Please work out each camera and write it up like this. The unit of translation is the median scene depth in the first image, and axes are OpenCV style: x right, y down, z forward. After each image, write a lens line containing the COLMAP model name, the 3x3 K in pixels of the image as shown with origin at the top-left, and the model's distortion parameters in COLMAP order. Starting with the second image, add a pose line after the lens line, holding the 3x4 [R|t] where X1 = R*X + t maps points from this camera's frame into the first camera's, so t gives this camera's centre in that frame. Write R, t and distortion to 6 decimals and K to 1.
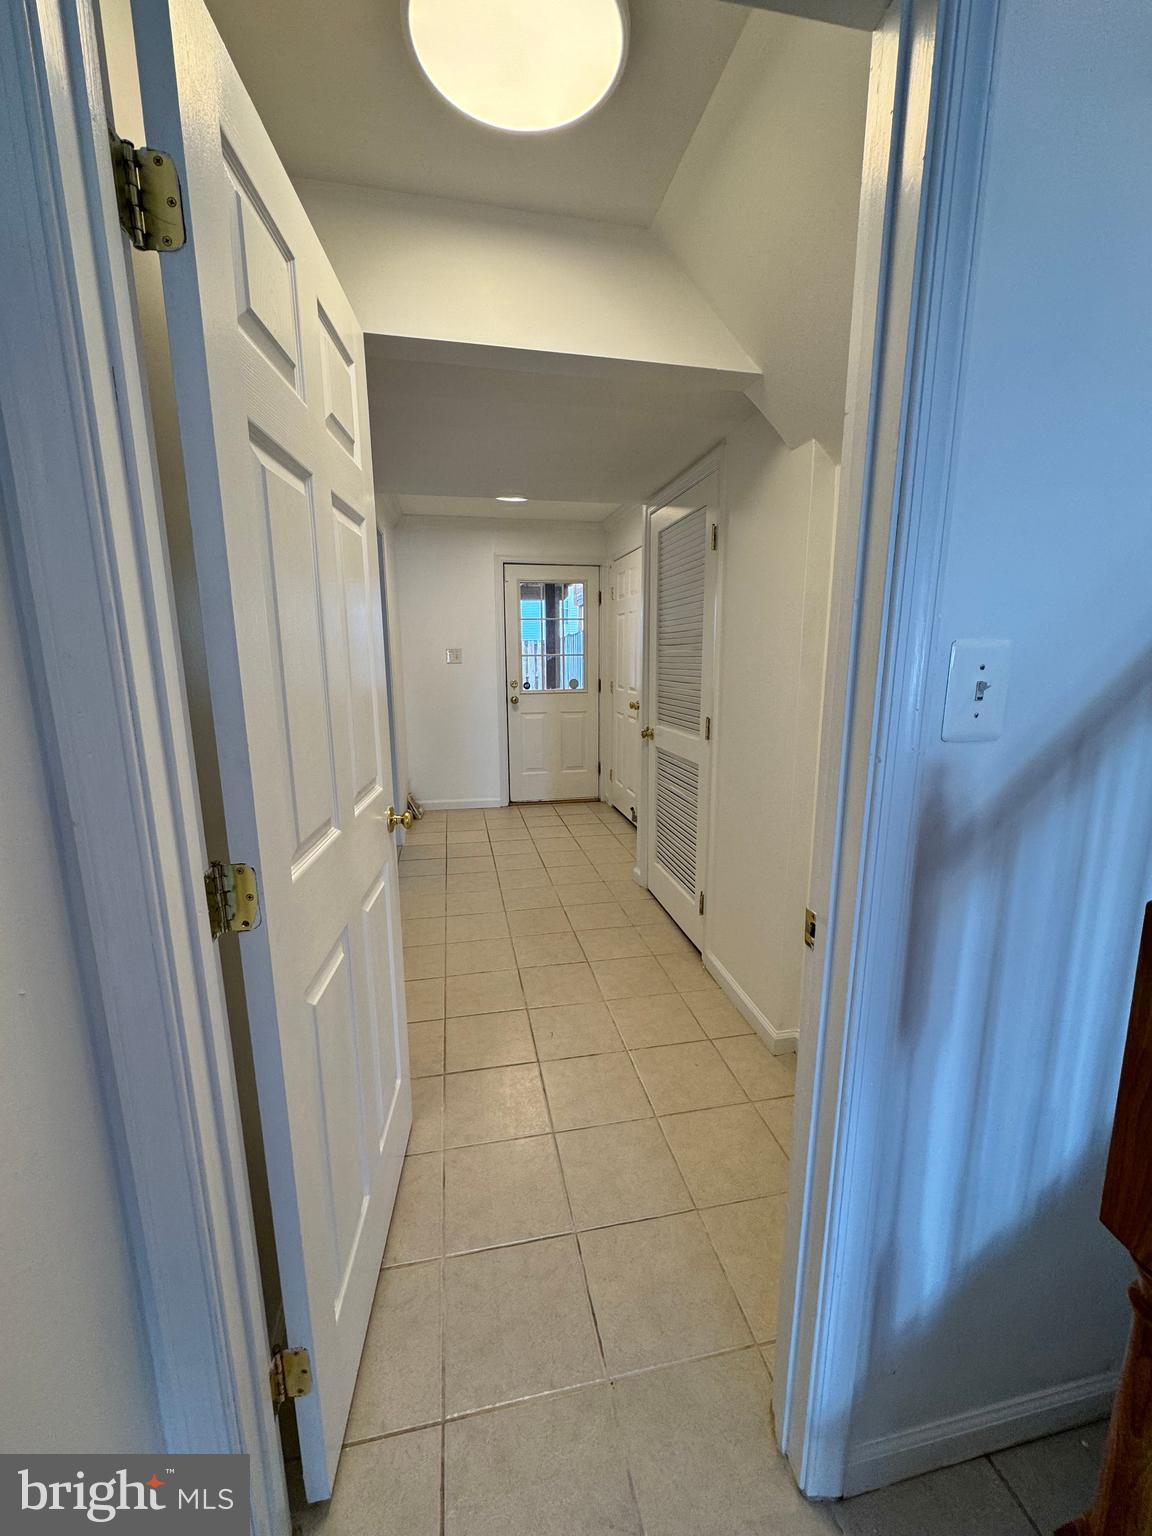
lens RADIAL K [[612.5, 0, 576.4], [0, 612.5, 769.7], [0, 0, 1]] dist [-0.000422, 0.000058]
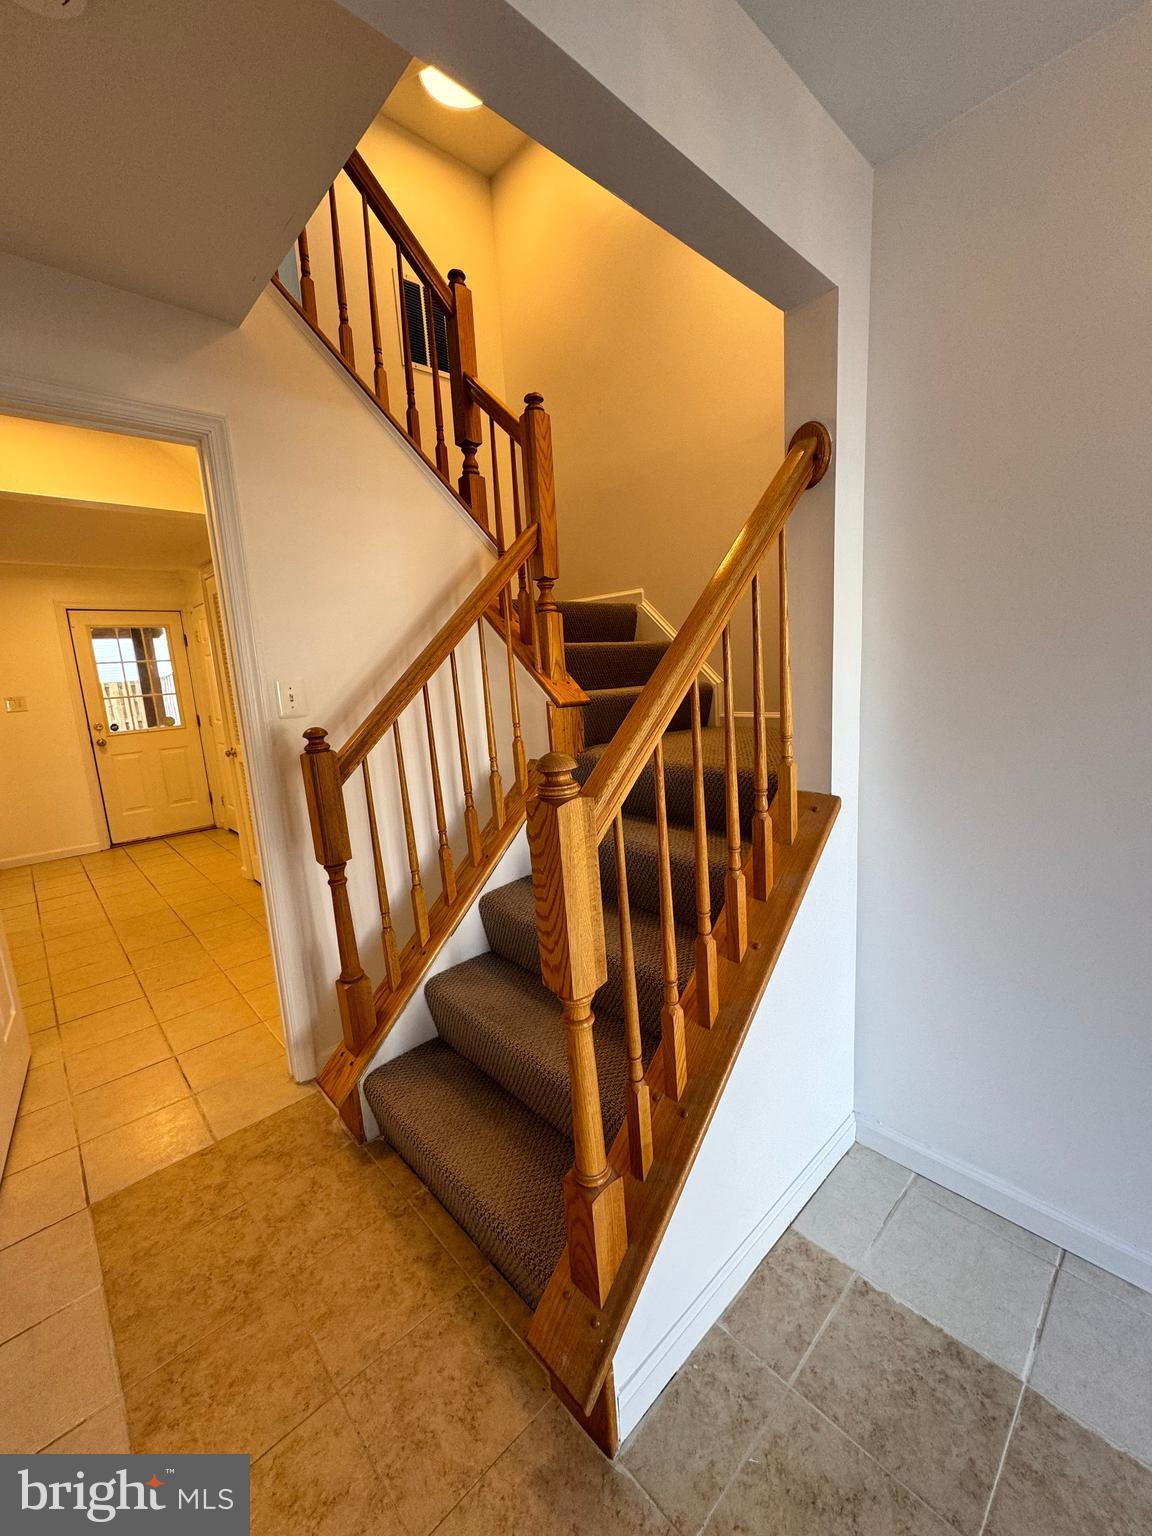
lens RADIAL K [[612.5, 0, 574.1], [0, 612.5, 769.3], [0, 0, 1]] dist [-0.000422, 0.000058]
pose [[0.853268, -0.132548, 0.504345, 0.048839], [0.154031, 0.988066, -0.000919, 0.050409], [-0.498205, 0.078469, 0.863501, -0.254626]]
